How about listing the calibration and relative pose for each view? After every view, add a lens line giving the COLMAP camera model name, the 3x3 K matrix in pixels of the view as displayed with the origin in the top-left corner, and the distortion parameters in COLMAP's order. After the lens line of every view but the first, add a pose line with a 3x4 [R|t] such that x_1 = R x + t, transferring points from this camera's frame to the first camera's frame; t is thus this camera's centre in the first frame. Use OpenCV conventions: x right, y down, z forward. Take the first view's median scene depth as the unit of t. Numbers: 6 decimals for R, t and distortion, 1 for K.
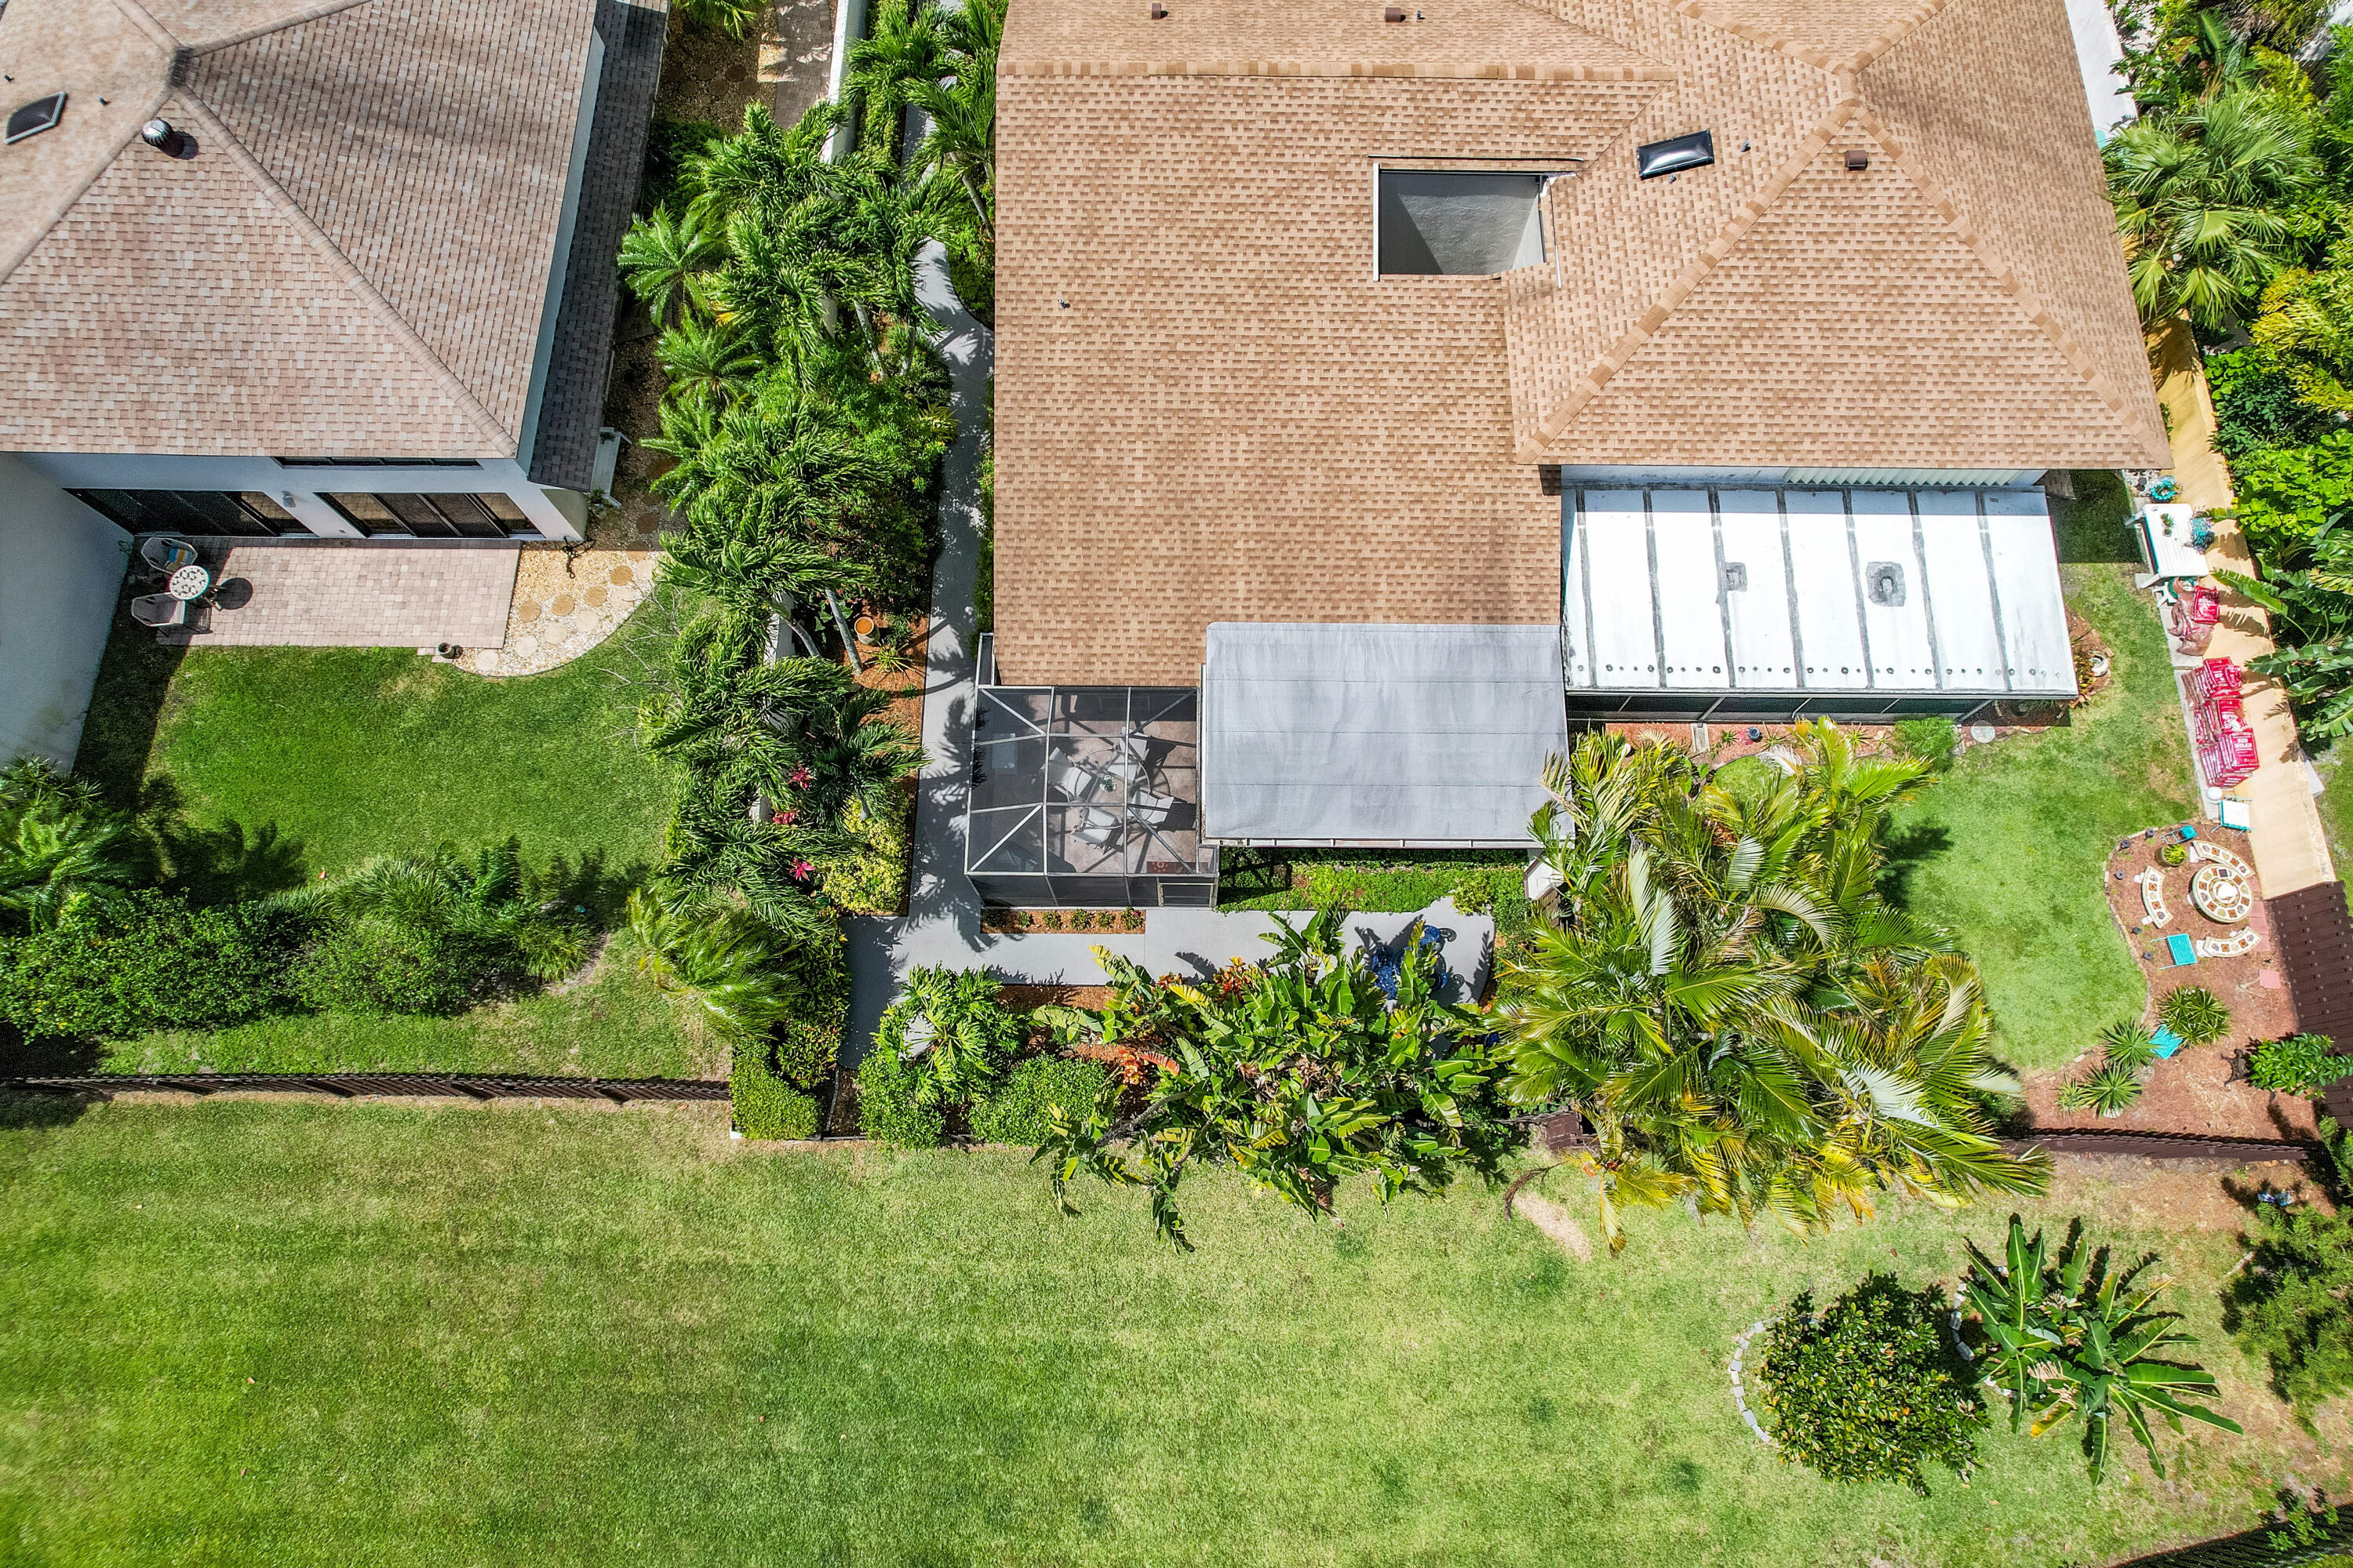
lens RADIAL K [[1525.0, 0, 1203.4], [0, 1525.0, 669.7], [0, 0, 1]] dist [-0.020351, 0.027535]
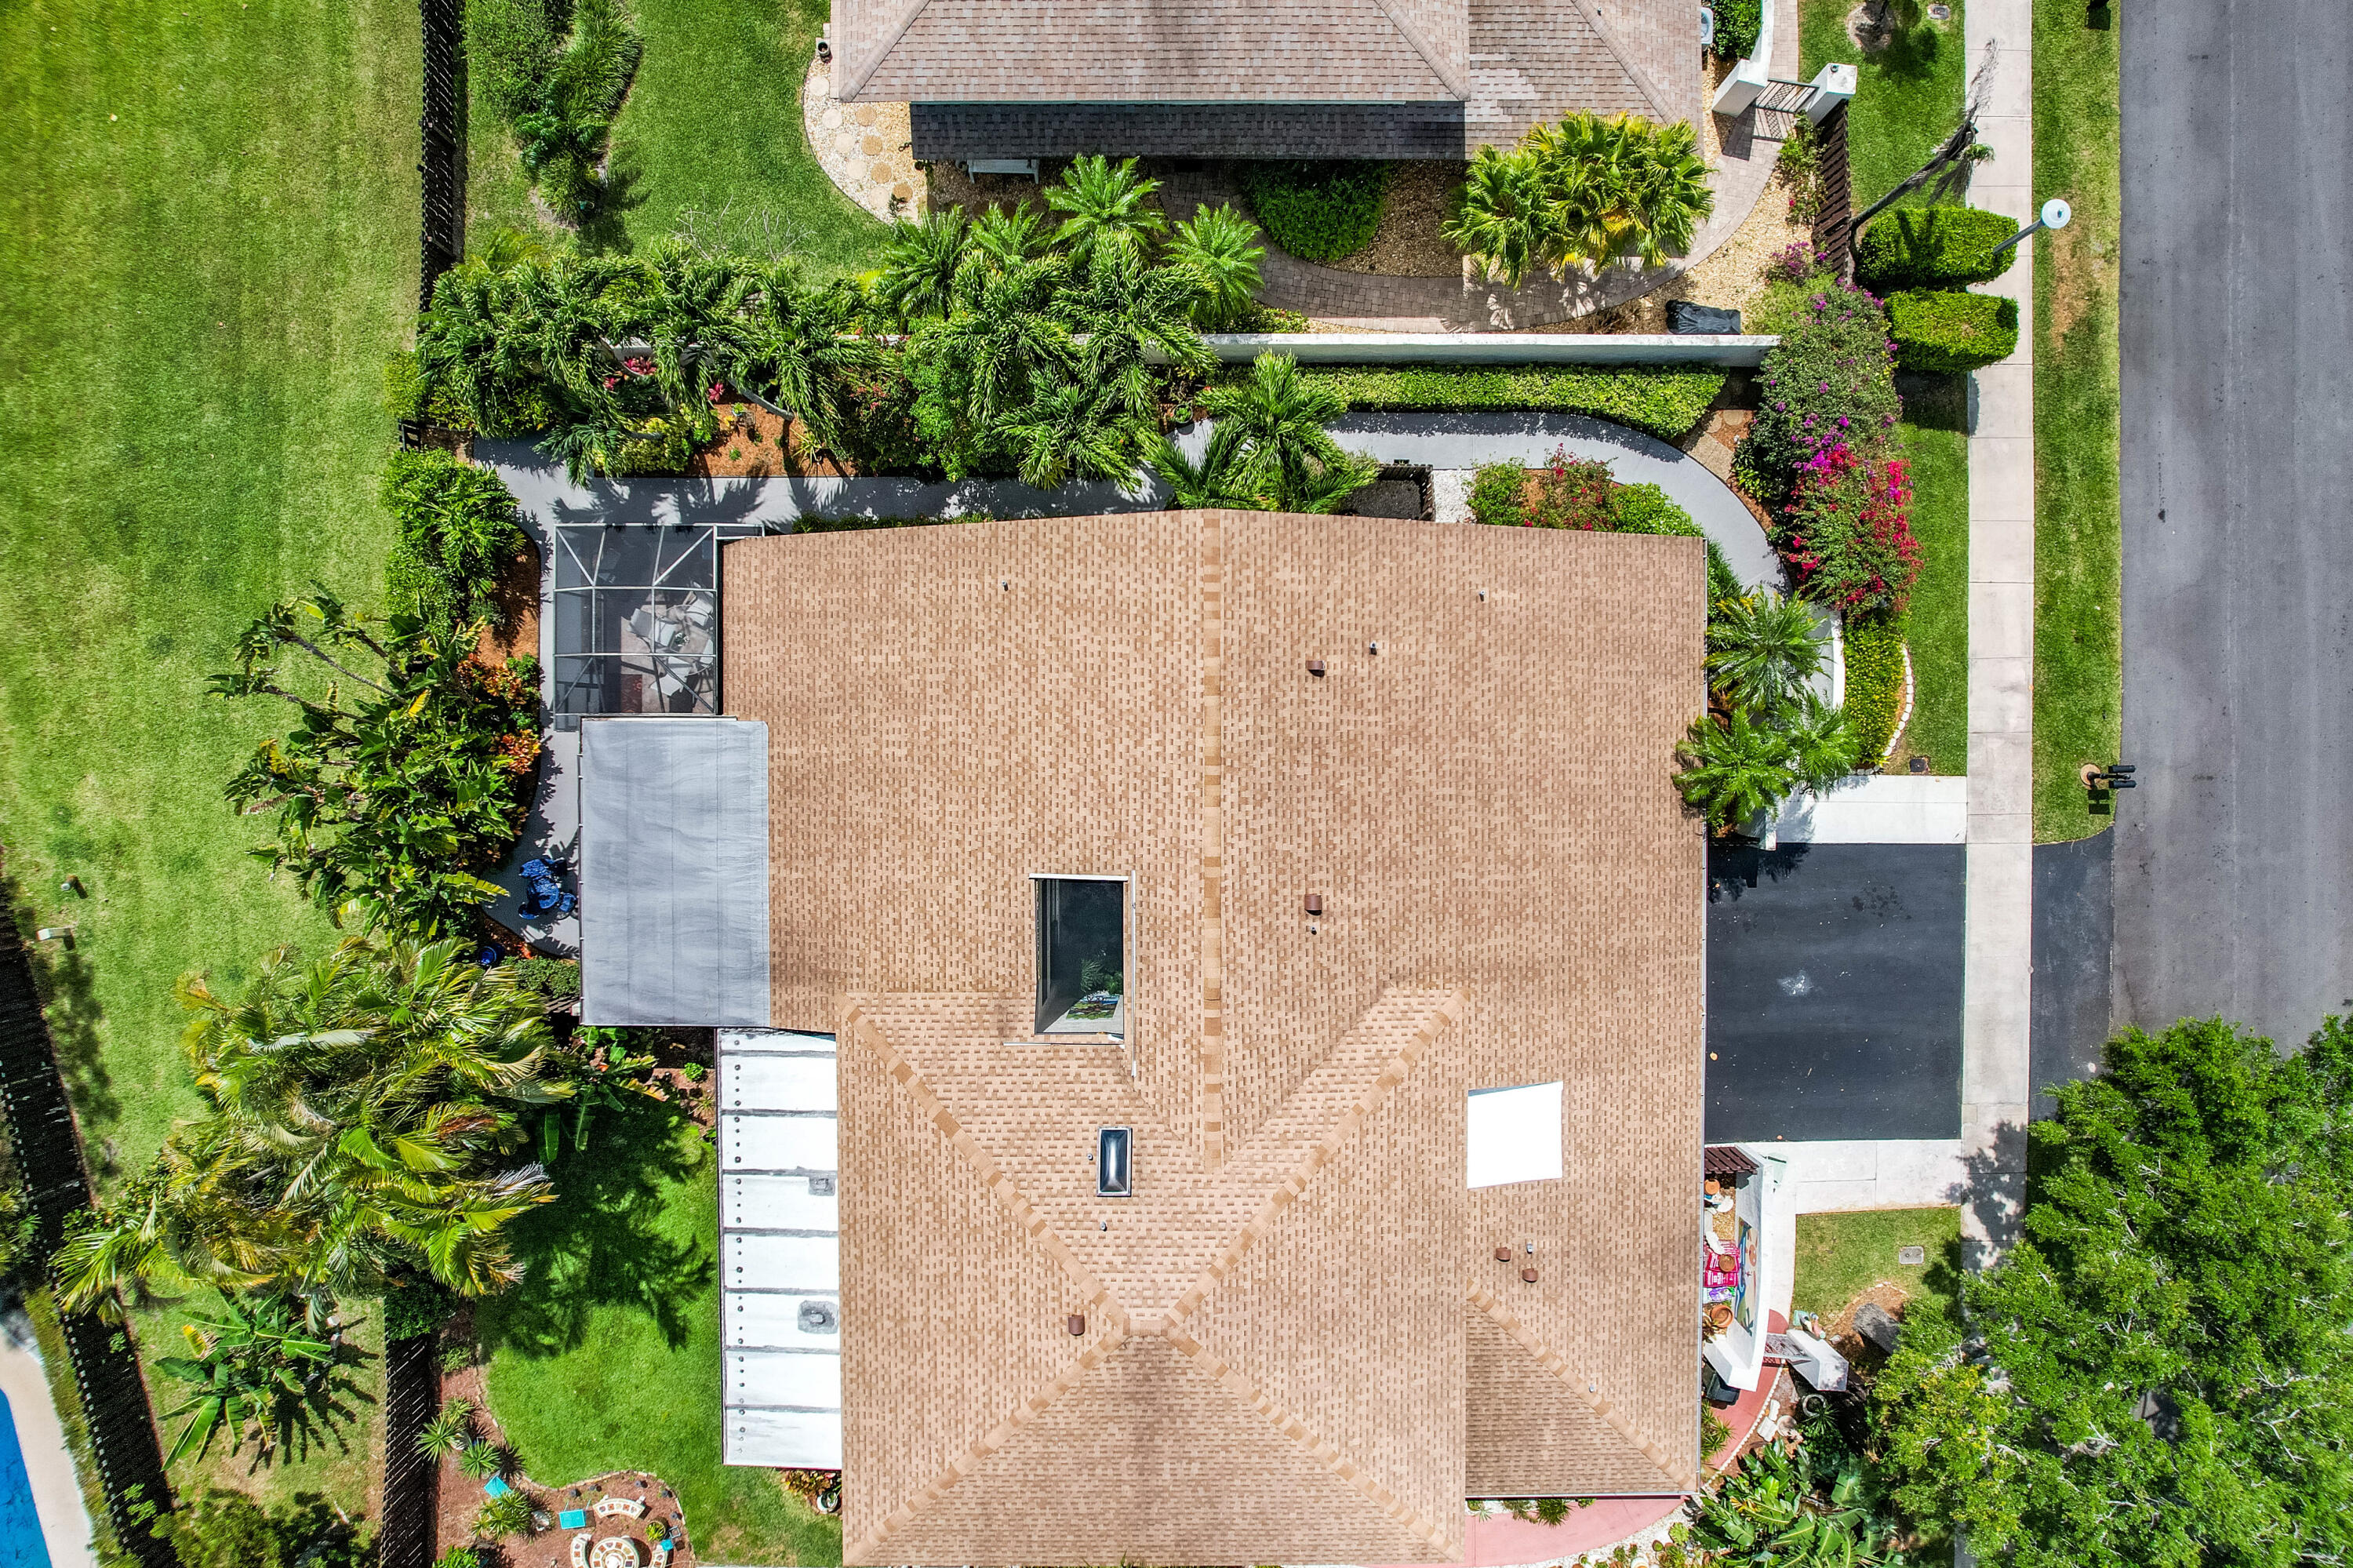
lens RADIAL K [[1525.2, 0, 1199.0], [0, 1525.2, 776.3], [0, 0, 1]] dist [-0.020351, 0.027535]
pose [[0.004187, 0.999867, 0.015734, 0.027142], [-0.936956, -0.001575, 0.349443, -0.738909], [0.349422, -0.016205, 0.936825, 0.036839]]
